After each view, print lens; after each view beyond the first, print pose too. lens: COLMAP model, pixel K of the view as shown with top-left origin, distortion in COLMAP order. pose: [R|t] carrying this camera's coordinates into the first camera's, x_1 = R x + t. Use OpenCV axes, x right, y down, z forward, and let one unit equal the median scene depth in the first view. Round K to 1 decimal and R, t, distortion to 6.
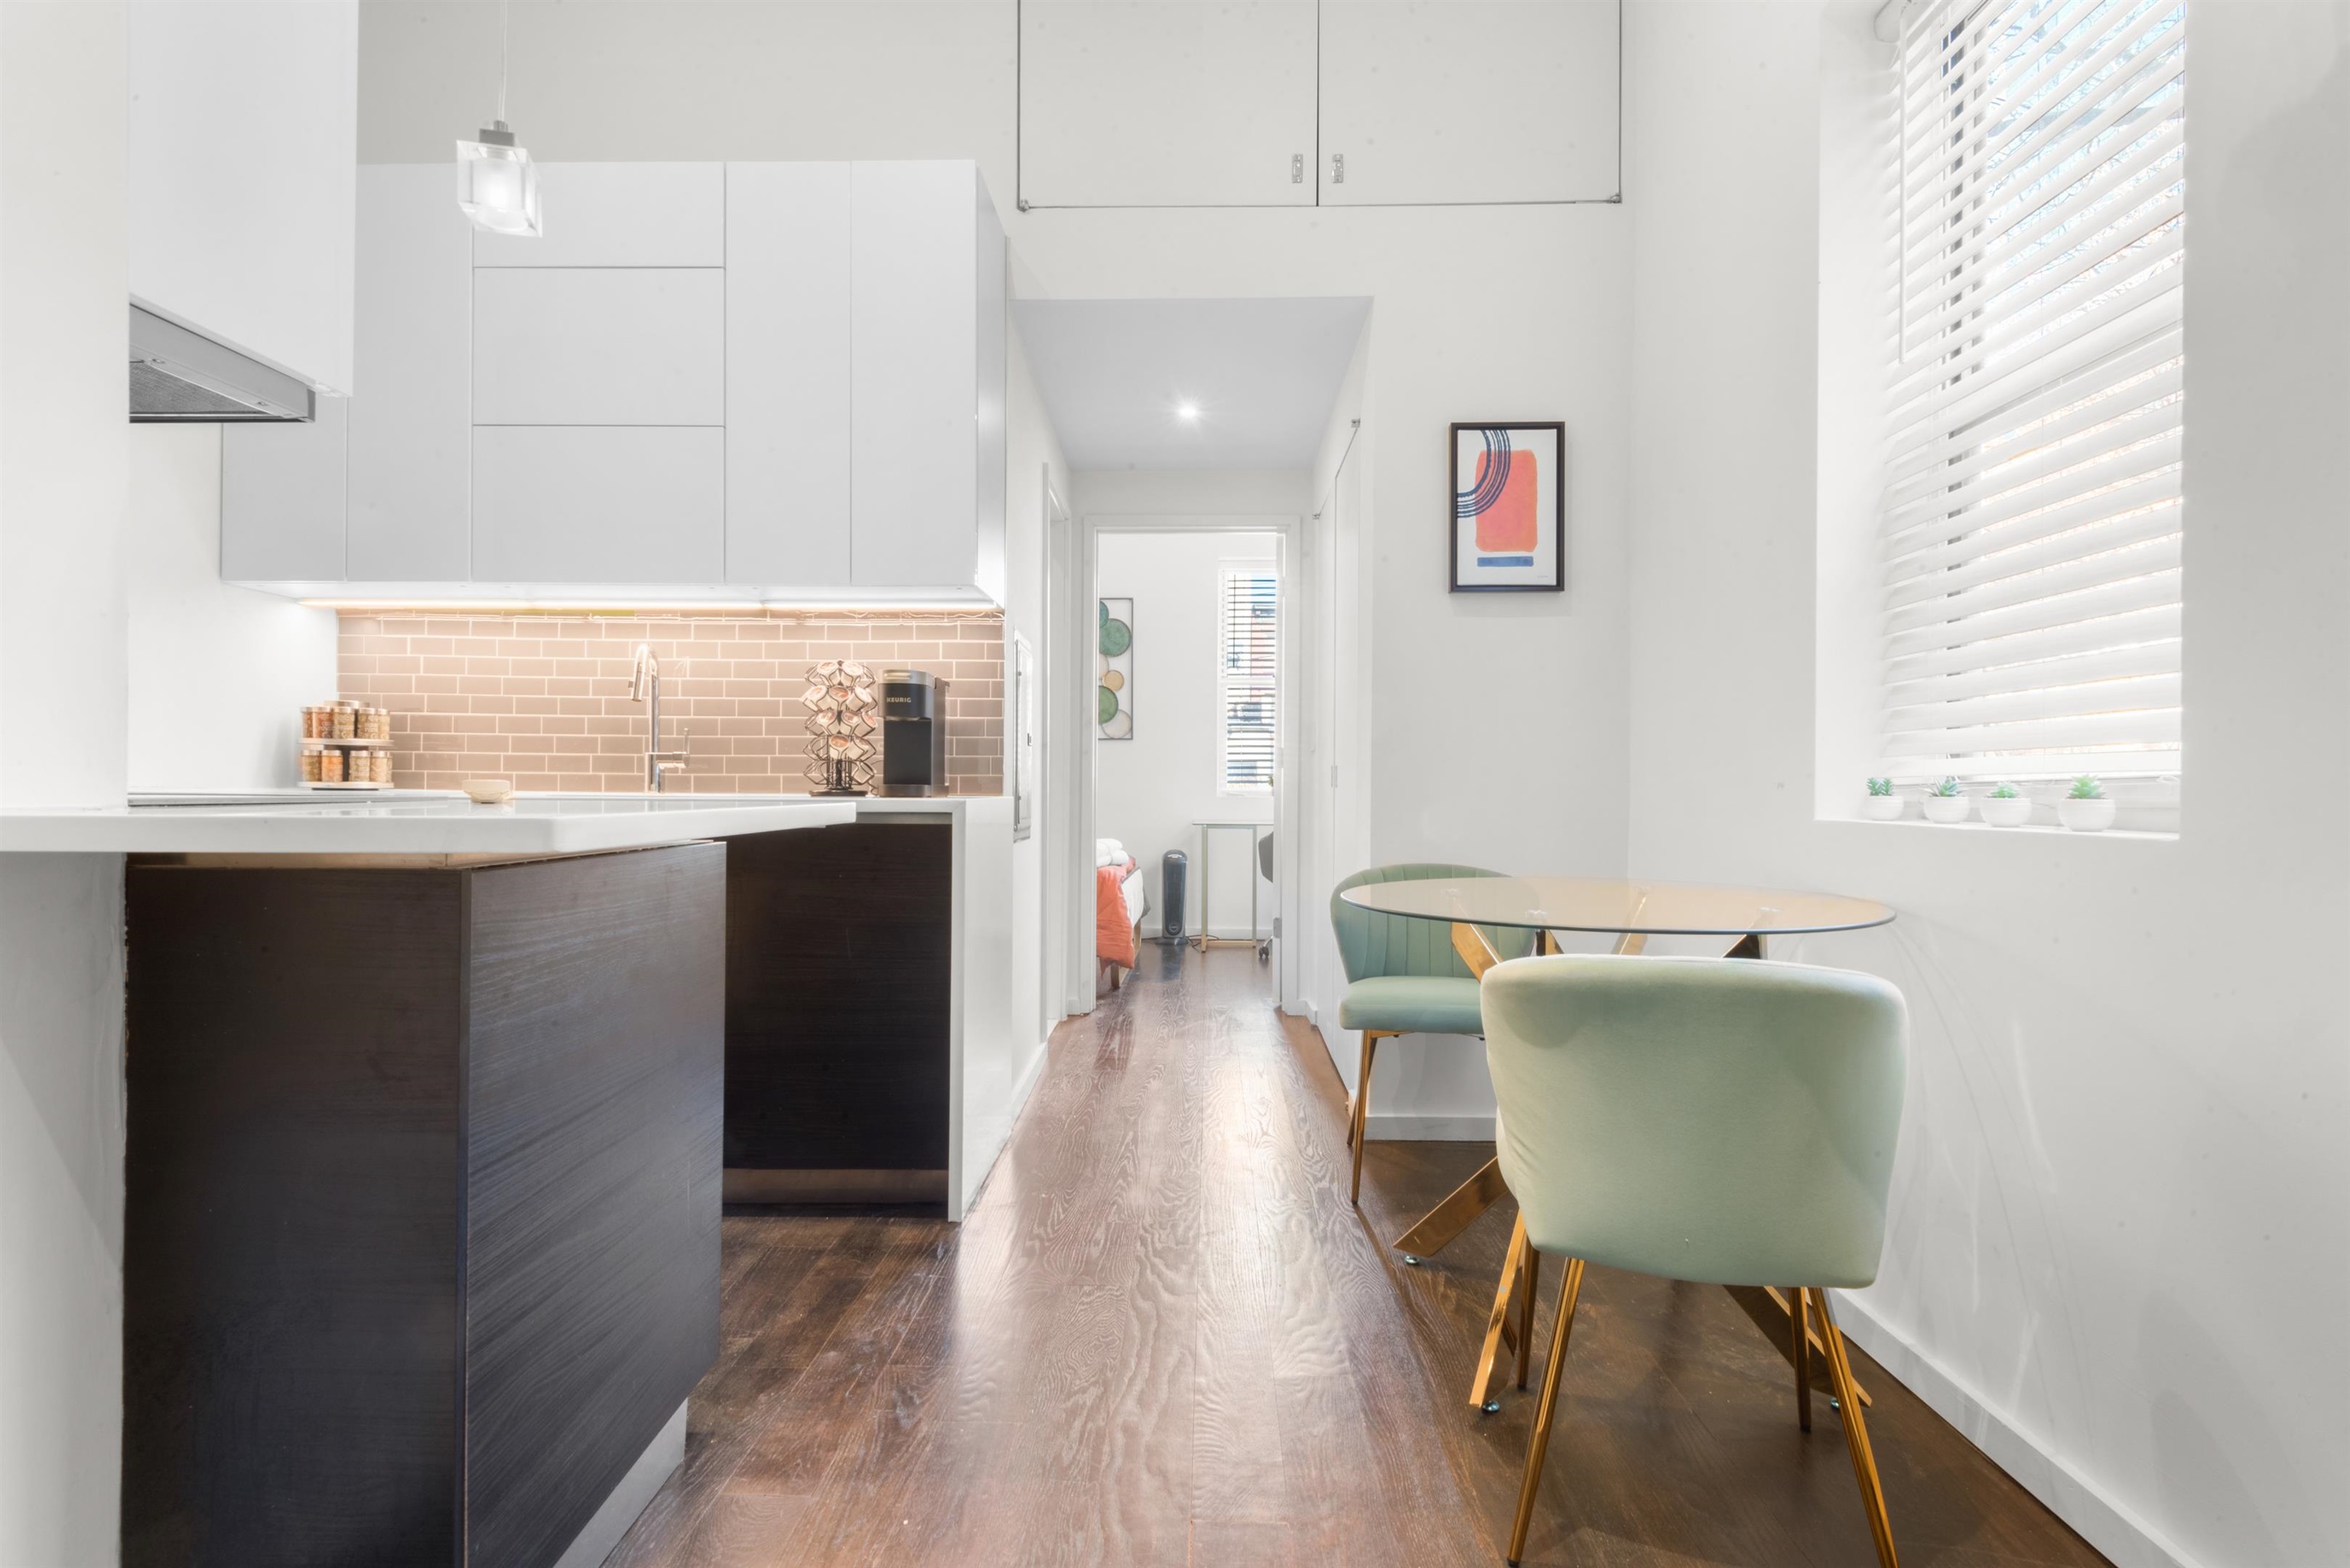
lens RADIAL K [[1157.8, 0, 1178.0], [0, 1157.8, 788.4], [0, 0, 1]] dist [-0.000167, -0.000027]
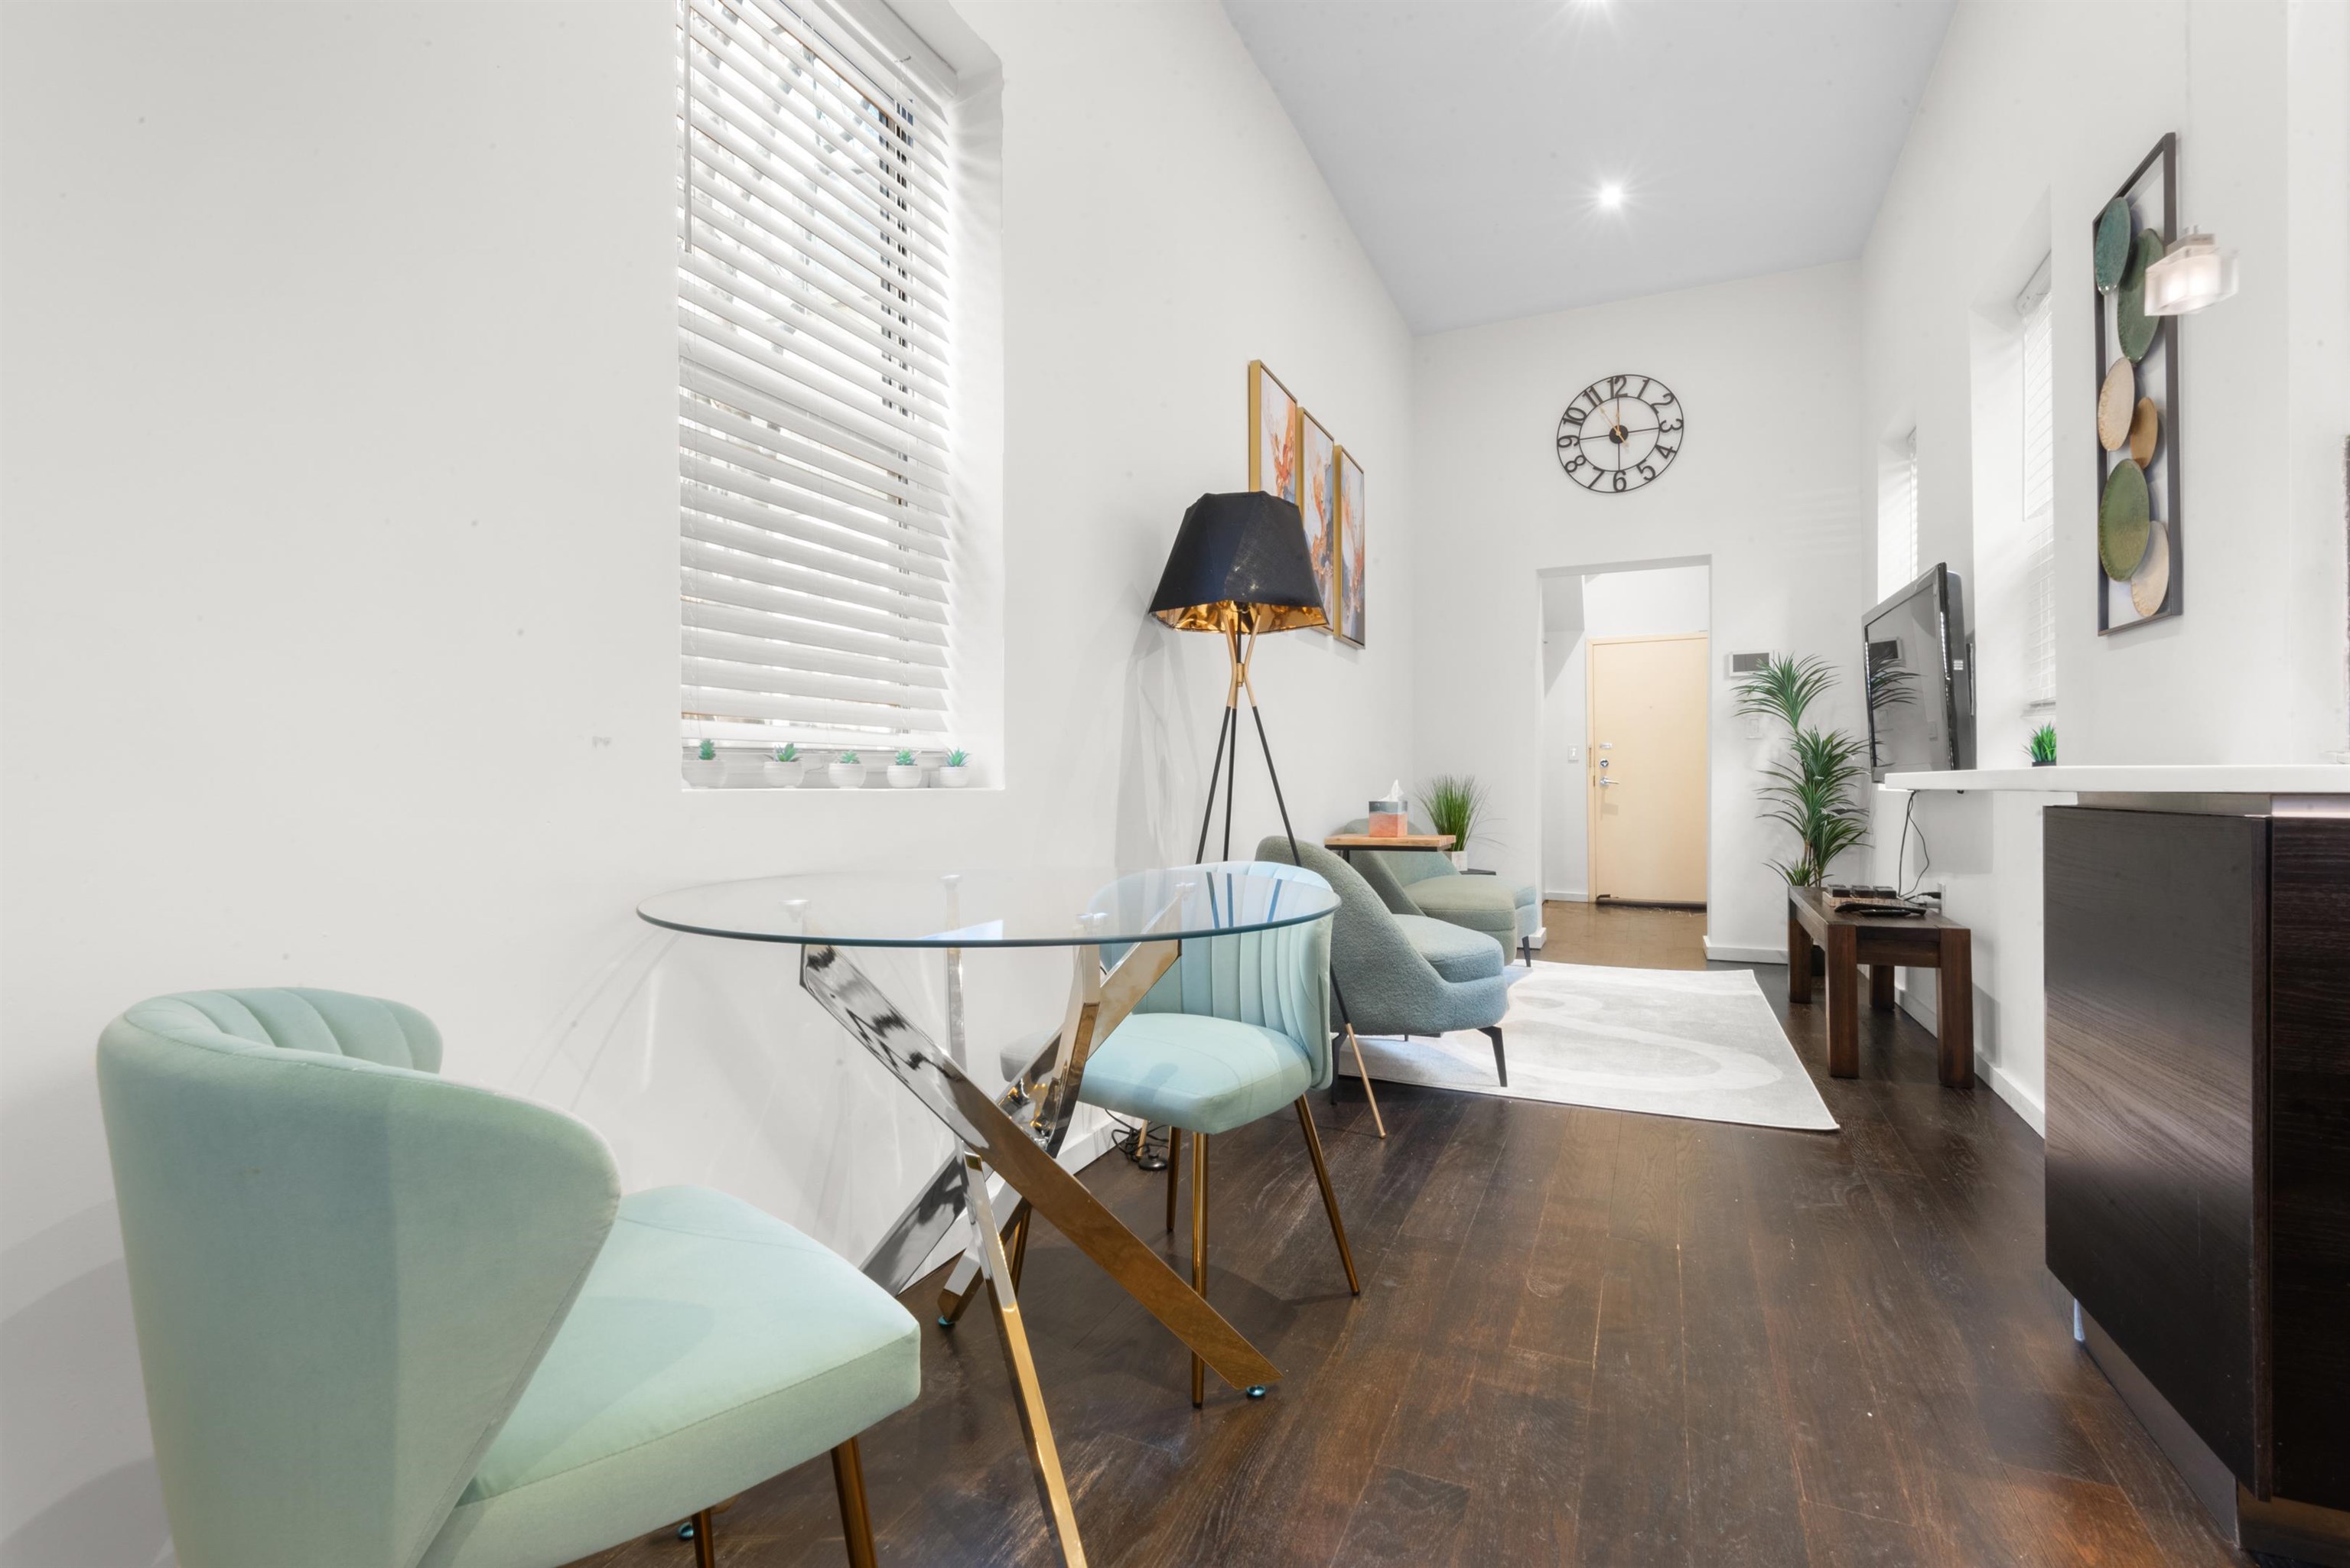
lens RADIAL K [[1096.0, 0, 1152.8], [0, 1096.0, 775.5], [0, 0, 1]] dist [-0.000179, -0.000299]
pose [[-0.926733, -0.005523, 0.375679, 0.009188], [-0.005844, 0.999983, 0.000284, 0.015361], [-0.375675, -0.001933, -0.926750, 1.708960]]
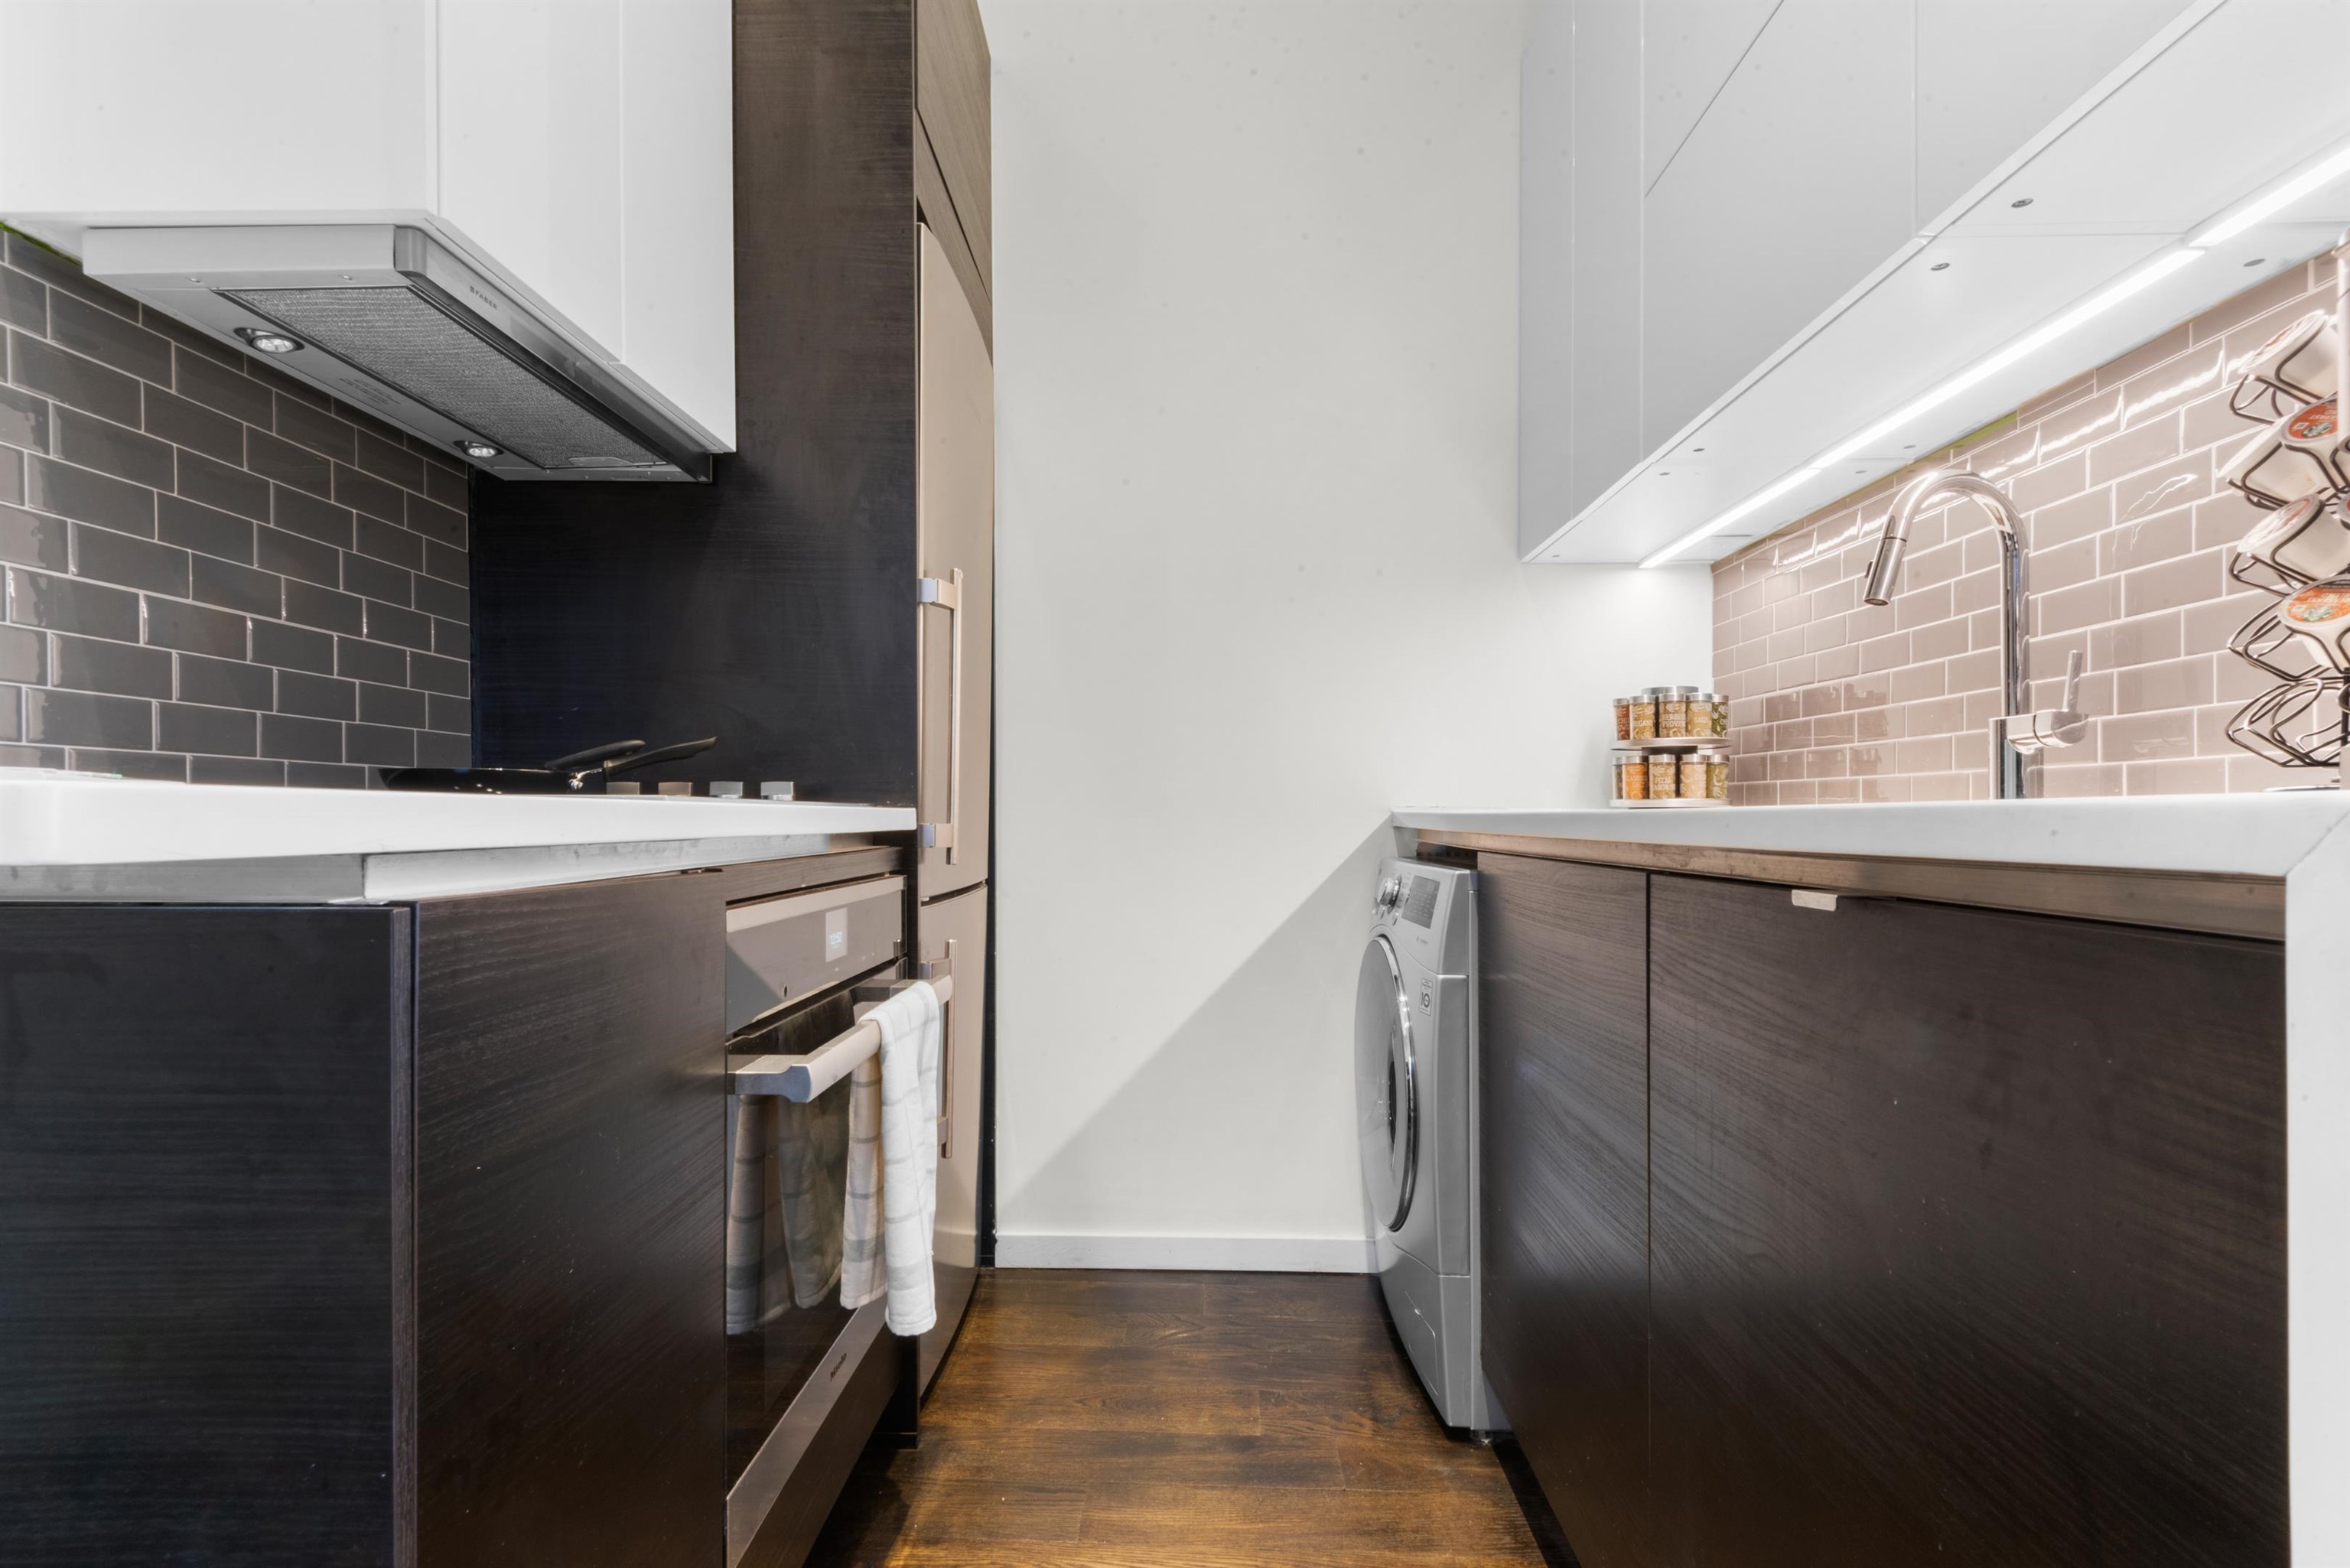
lens RADIAL K [[1096.0, 0, 1164.0], [0, 1096.0, 797.4], [0, 0, 1]] dist [-0.000179, -0.000299]
pose [[-0.010885, -0.025516, -0.999615, -0.036025], [0.004510, 0.999663, -0.025567, 0.009273], [0.999931, -0.004787, -0.010766, 0.704839]]
